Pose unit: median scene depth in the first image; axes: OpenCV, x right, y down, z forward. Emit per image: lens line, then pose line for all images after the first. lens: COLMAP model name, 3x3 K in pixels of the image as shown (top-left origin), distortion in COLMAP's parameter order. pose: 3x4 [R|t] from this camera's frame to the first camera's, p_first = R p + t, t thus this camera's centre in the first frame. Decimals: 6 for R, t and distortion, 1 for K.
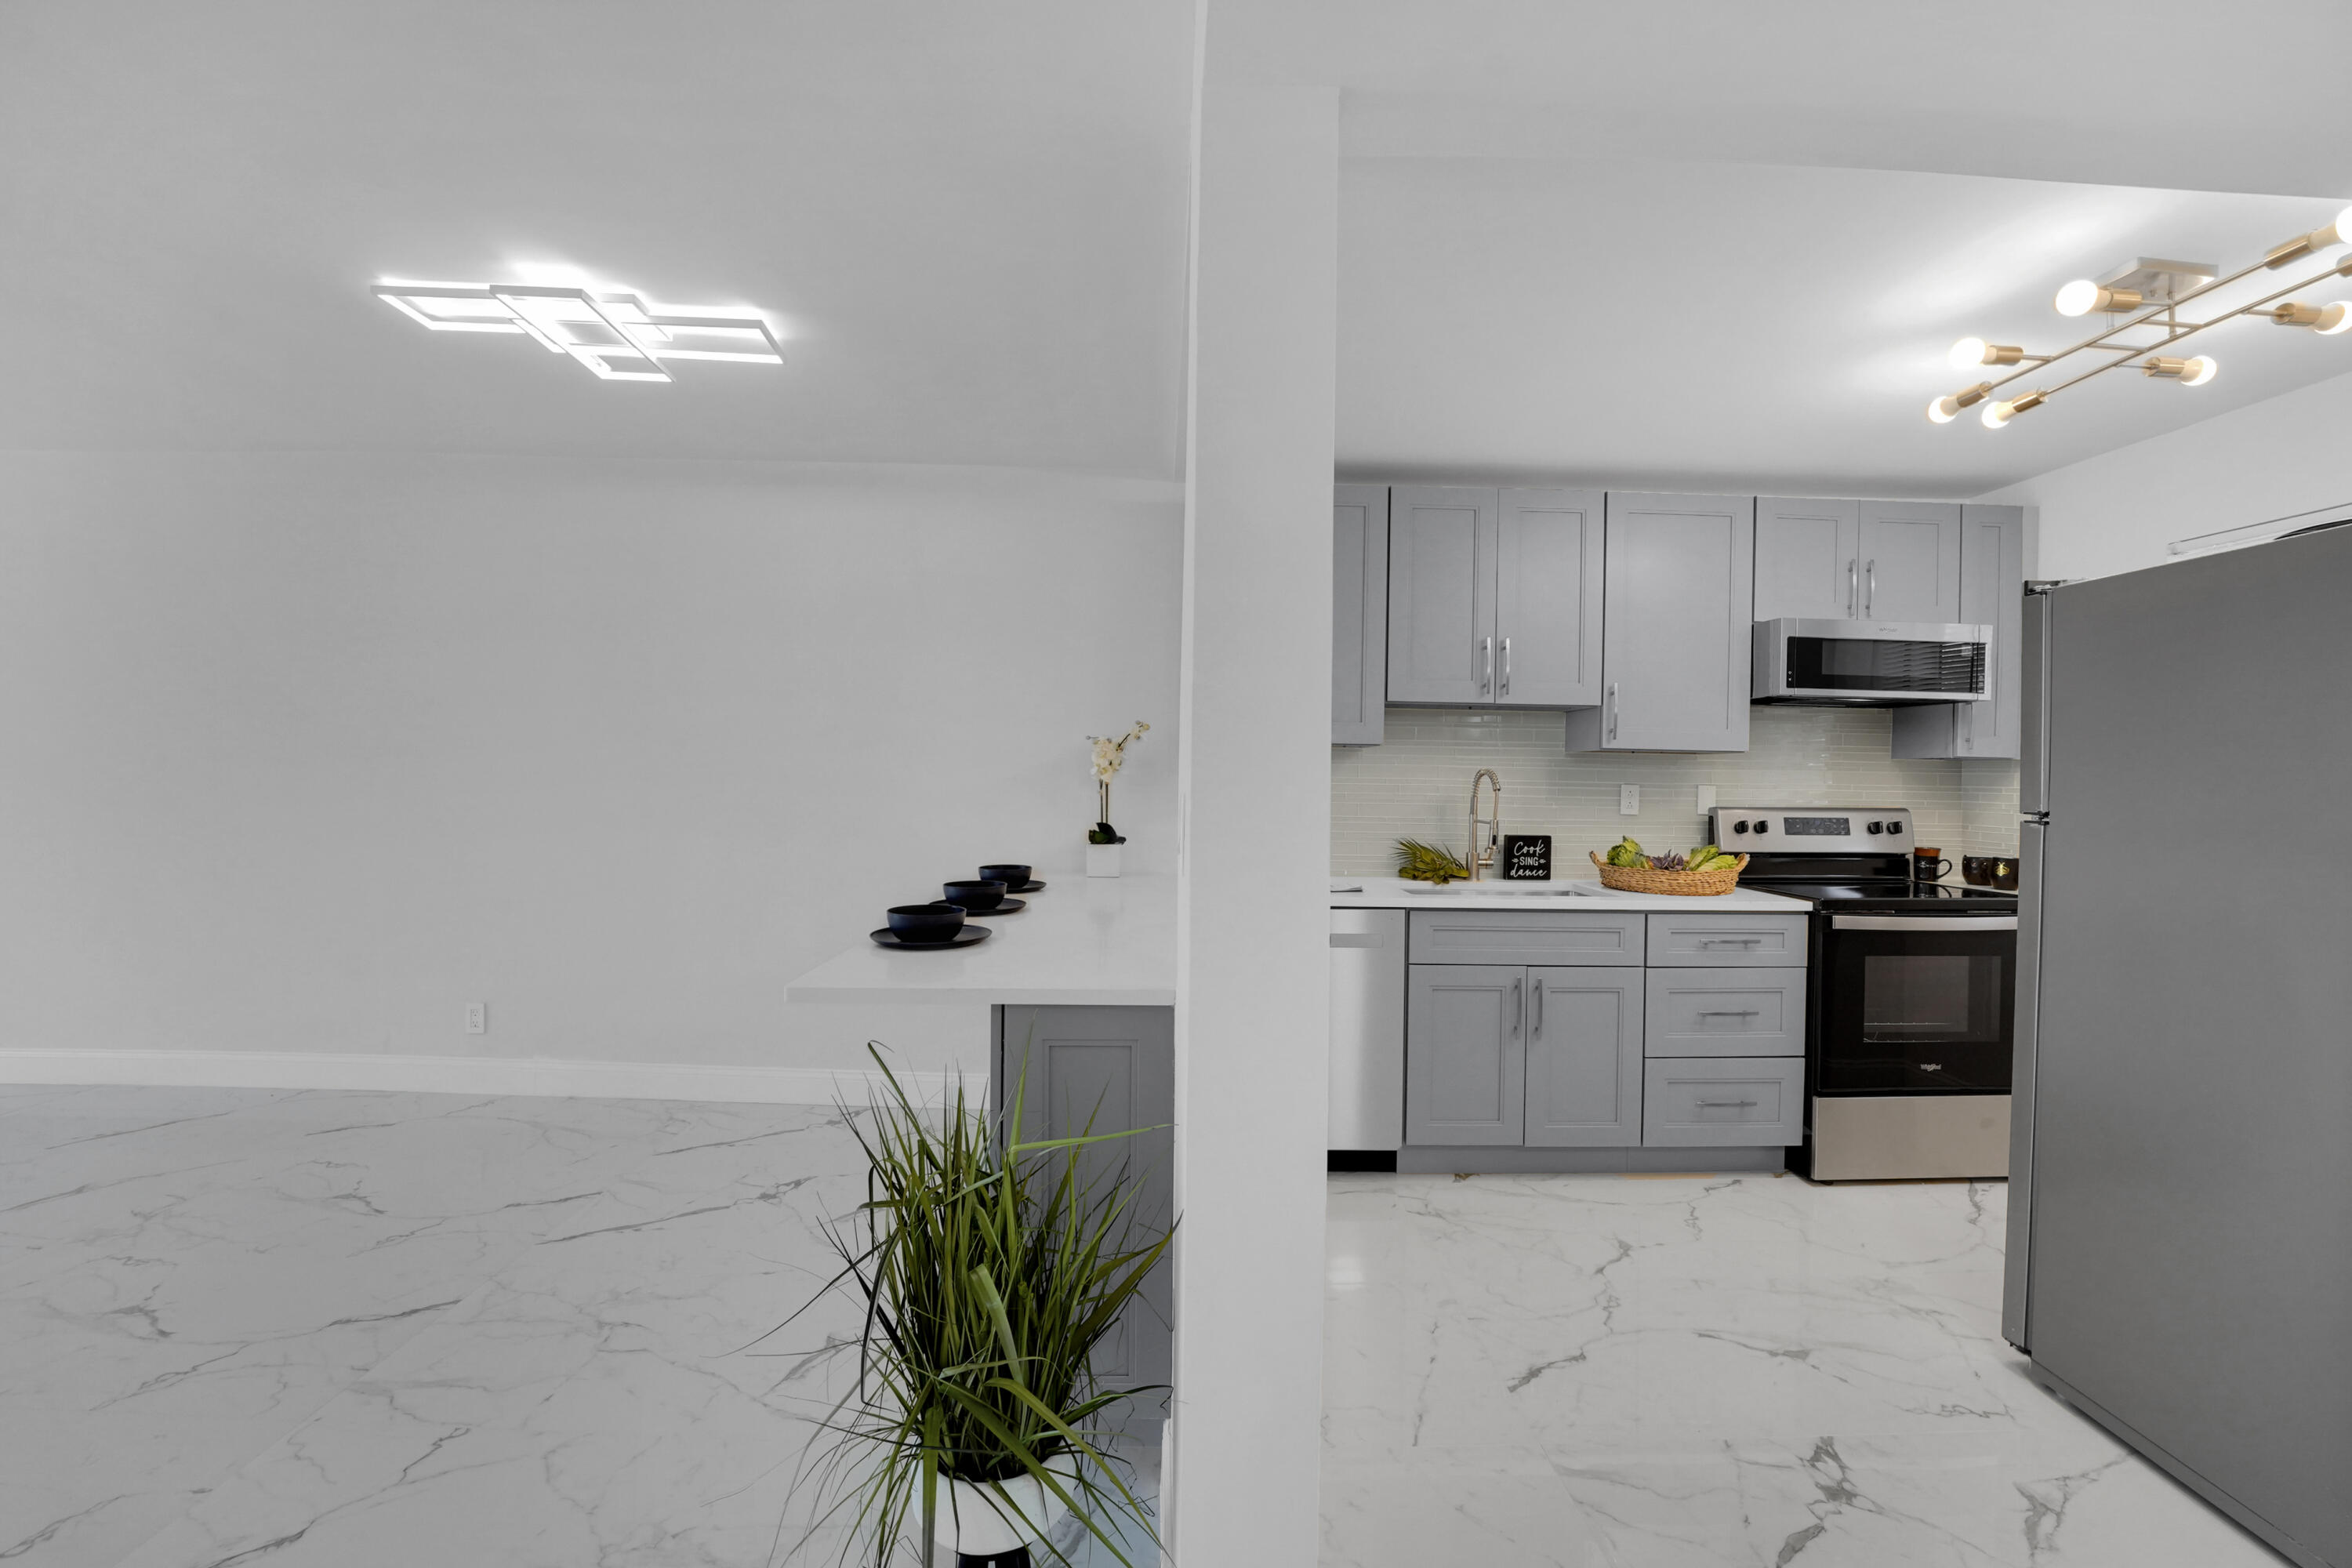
lens RADIAL K [[1013.3, 0, 1176.0], [0, 1013.3, 784.0], [0, 0, 1]] dist [-0.008469, -0.000021]
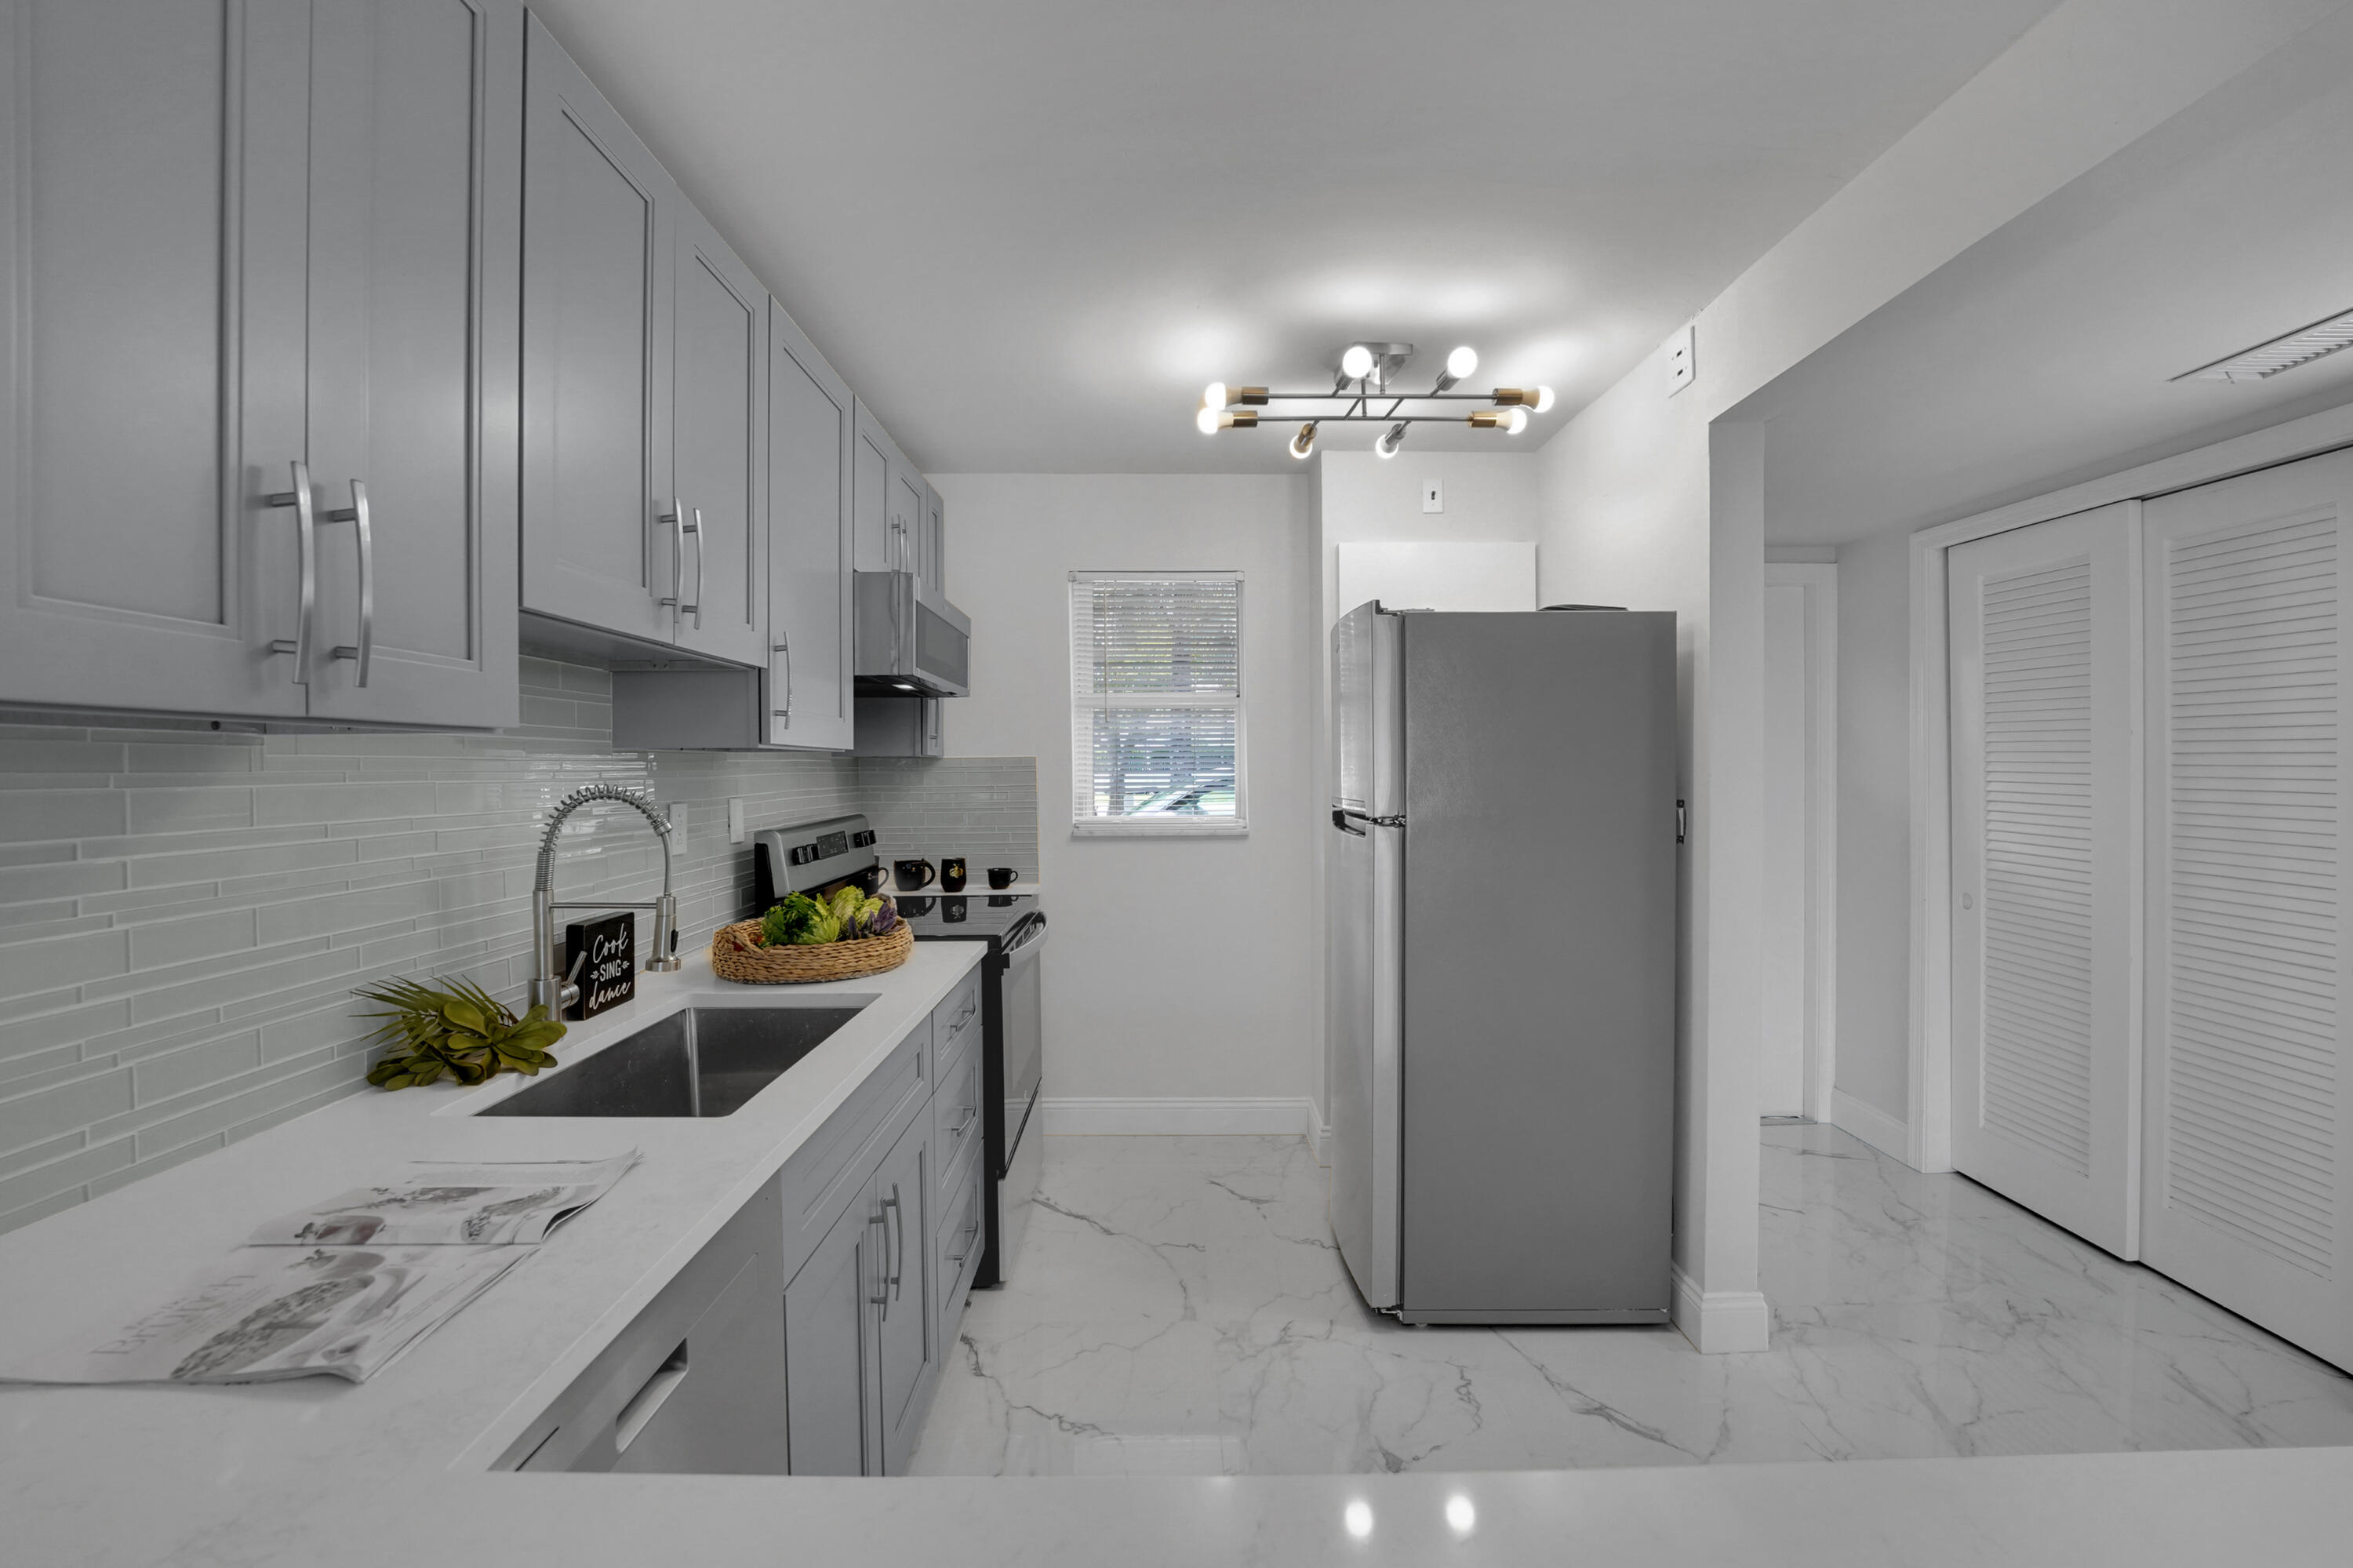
lens RADIAL K [[1013.7, 0, 1176.5], [0, 1013.7, 784.0], [0, 0, 1]] dist [-0.008469, -0.000021]
pose [[0.003035, -0.033299, 0.999441, -0.143731], [0.012911, 0.999363, 0.033257, -0.028087], [-0.999912, 0.012803, 0.003463, 0.732405]]
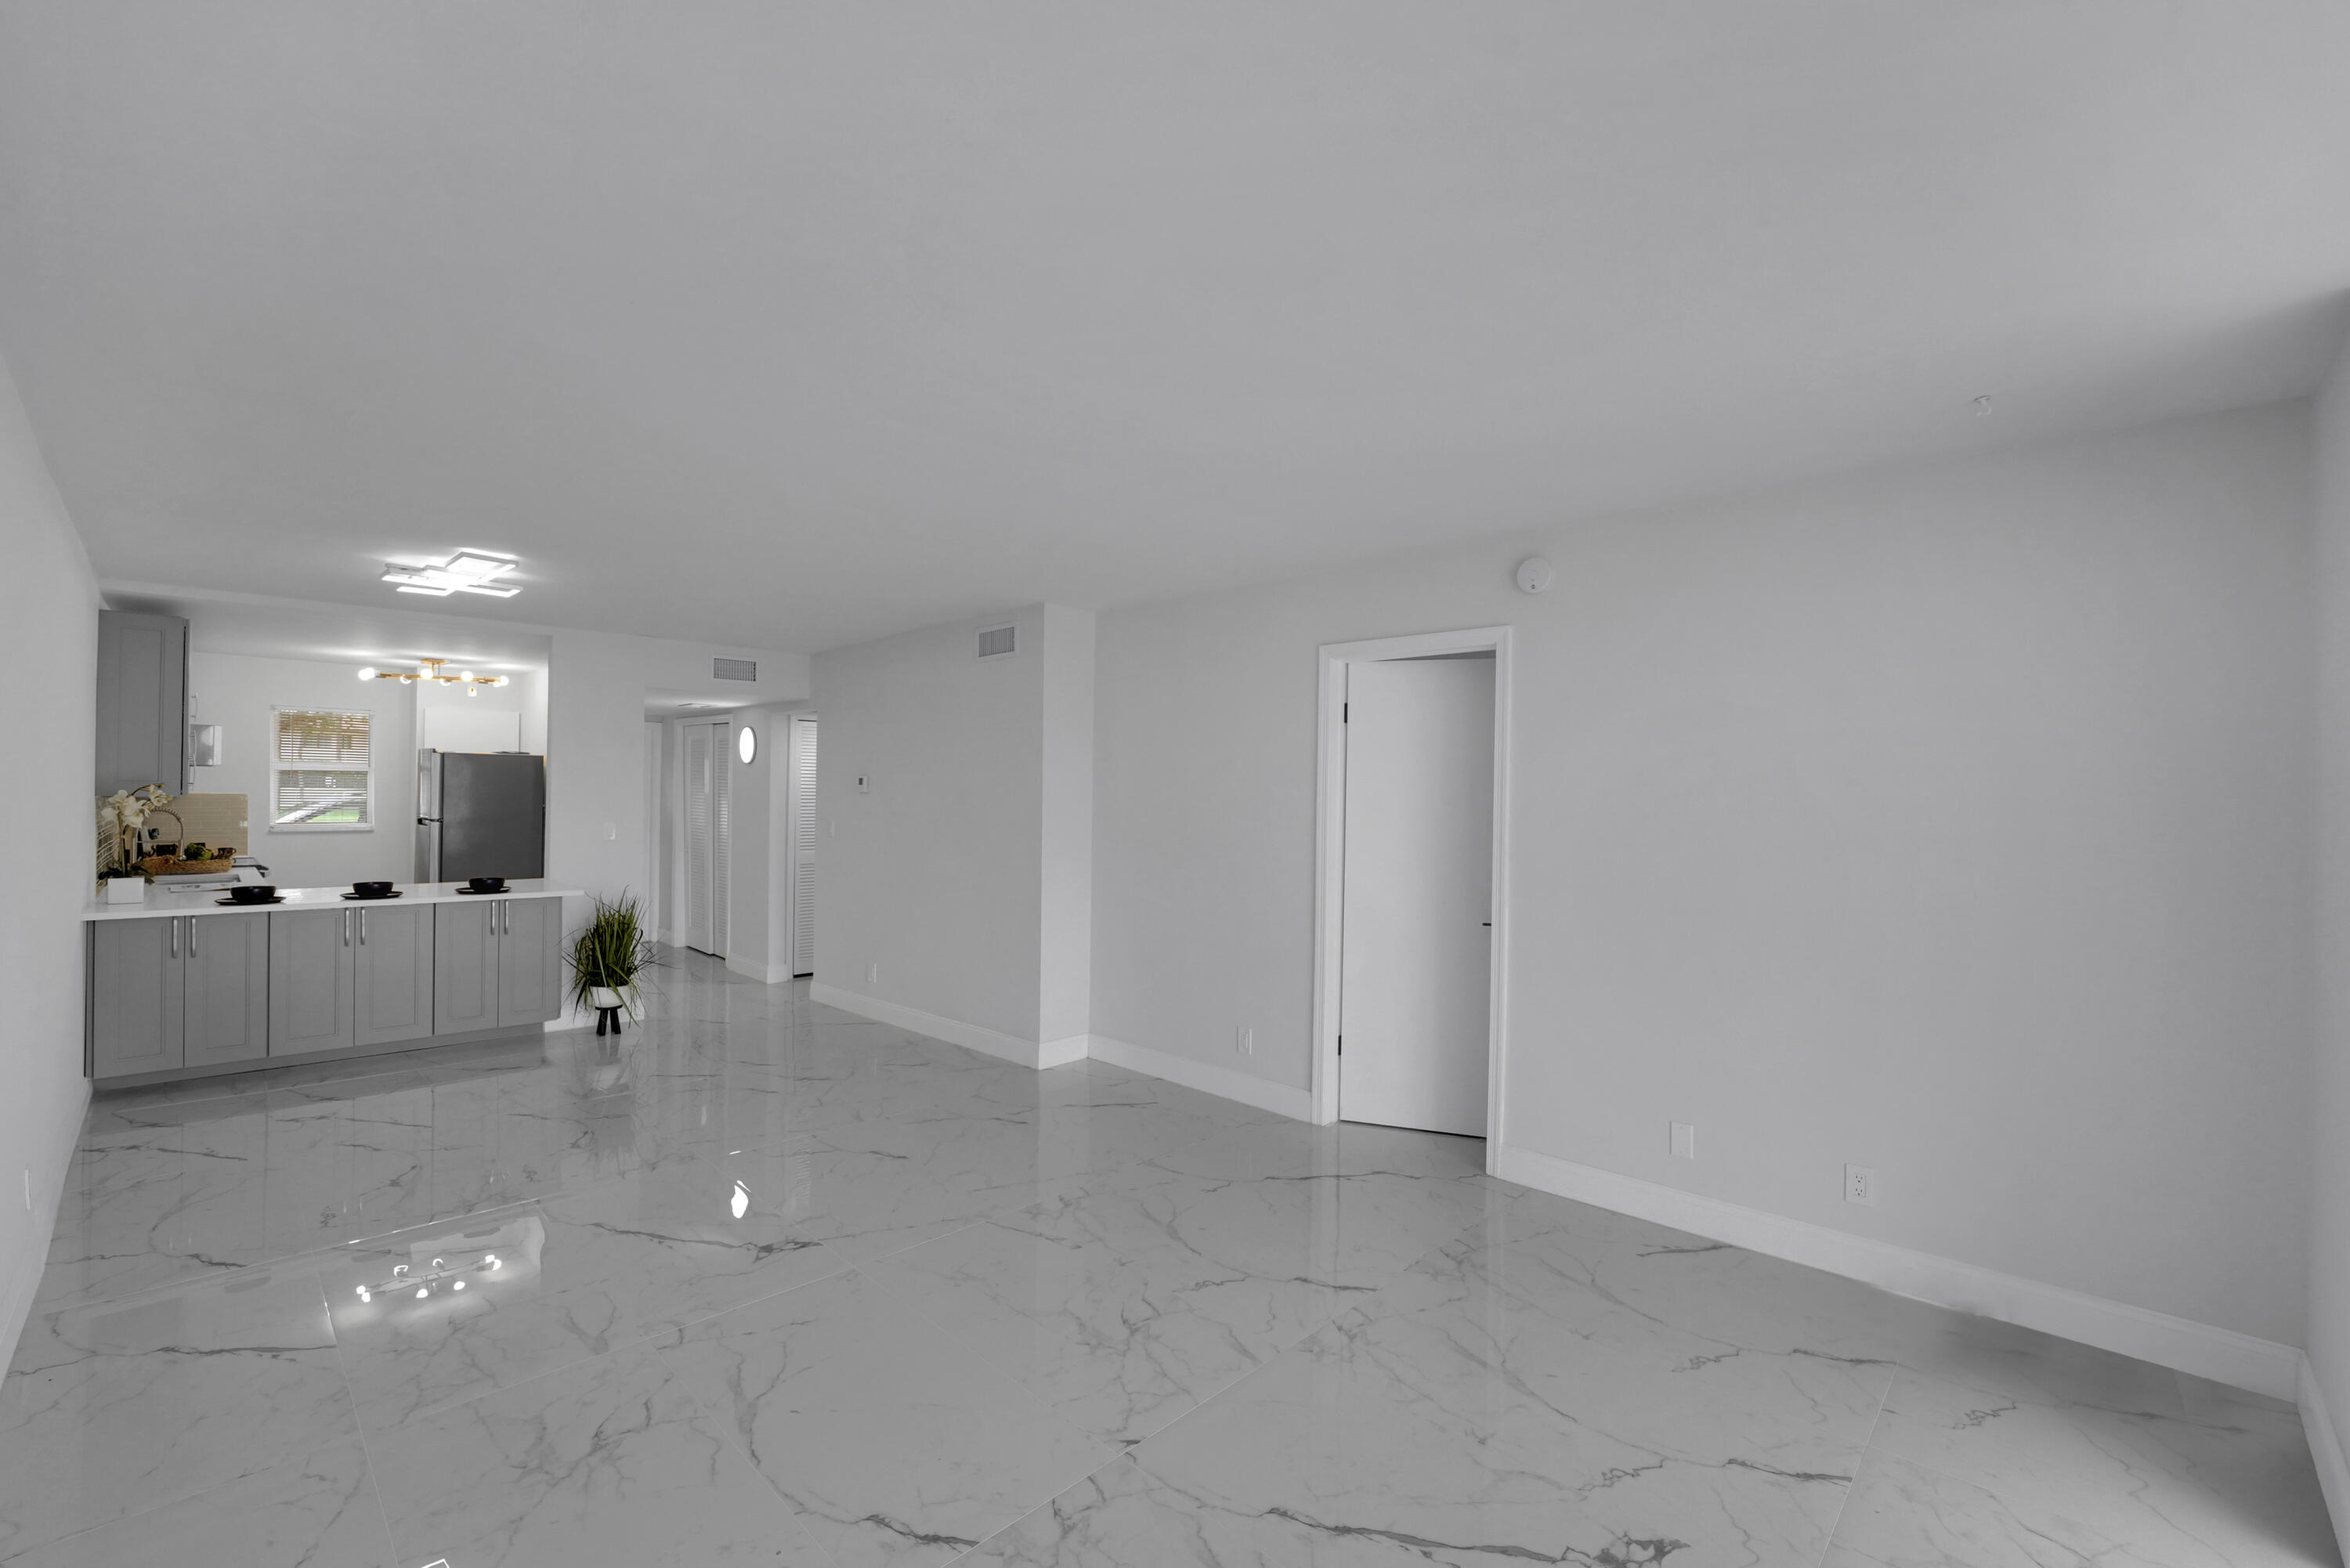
lens RADIAL K [[993.6, 0, 1175.0], [0, 993.6, 784.0], [0, 0, 1]] dist [-0.025801, -0.000140]
pose [[-0.699568, -0.019279, 0.714306, -1.854328], [-0.019978, 0.999773, 0.007419, -0.094436], [-0.714286, -0.009080, -0.699795, 0.905740]]
